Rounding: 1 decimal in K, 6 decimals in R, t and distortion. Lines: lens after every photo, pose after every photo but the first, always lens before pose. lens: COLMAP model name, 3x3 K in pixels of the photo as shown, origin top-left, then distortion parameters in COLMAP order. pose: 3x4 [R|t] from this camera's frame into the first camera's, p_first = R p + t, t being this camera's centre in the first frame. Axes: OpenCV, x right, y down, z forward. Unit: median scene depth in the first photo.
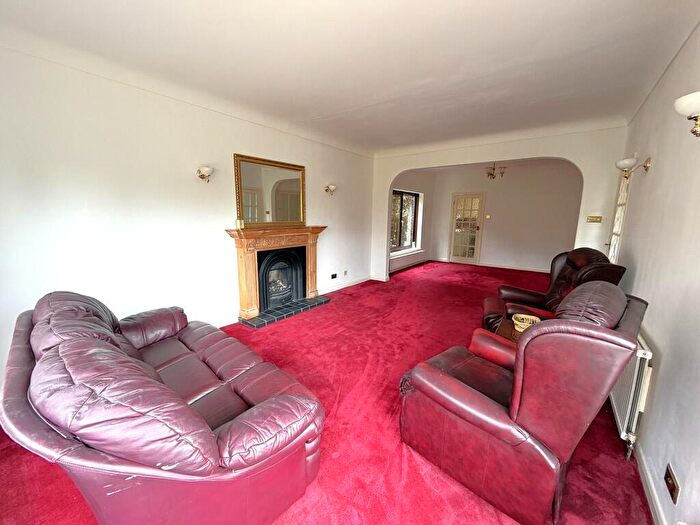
lens RADIAL K [[280.6, 0, 347.8], [0, 280.6, 262.5], [0, 0, 1]] dist [0.000069, 0.000353]
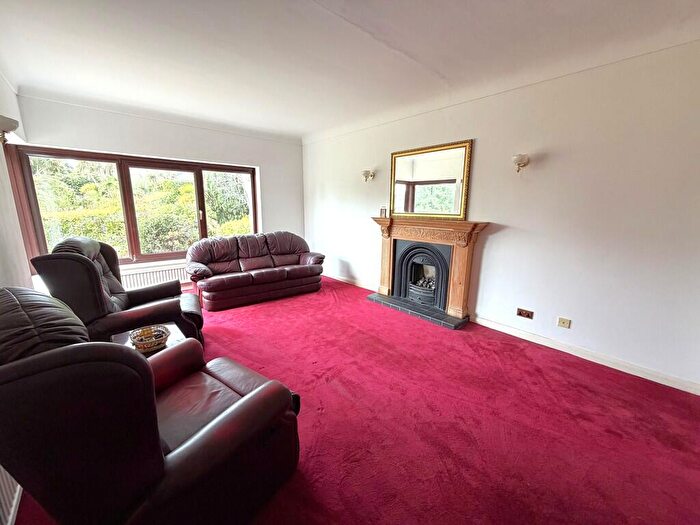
lens RADIAL K [[280.6, 0, 347.8], [0, 280.6, 262.5], [0, 0, 1]] dist [0.000069, 0.000353]
pose [[-0.184016, 0.187395, -0.964894, 0.761508], [-0.176892, 0.959317, 0.220047, -0.157033], [0.966875, 0.211174, -0.143381, 0.973246]]
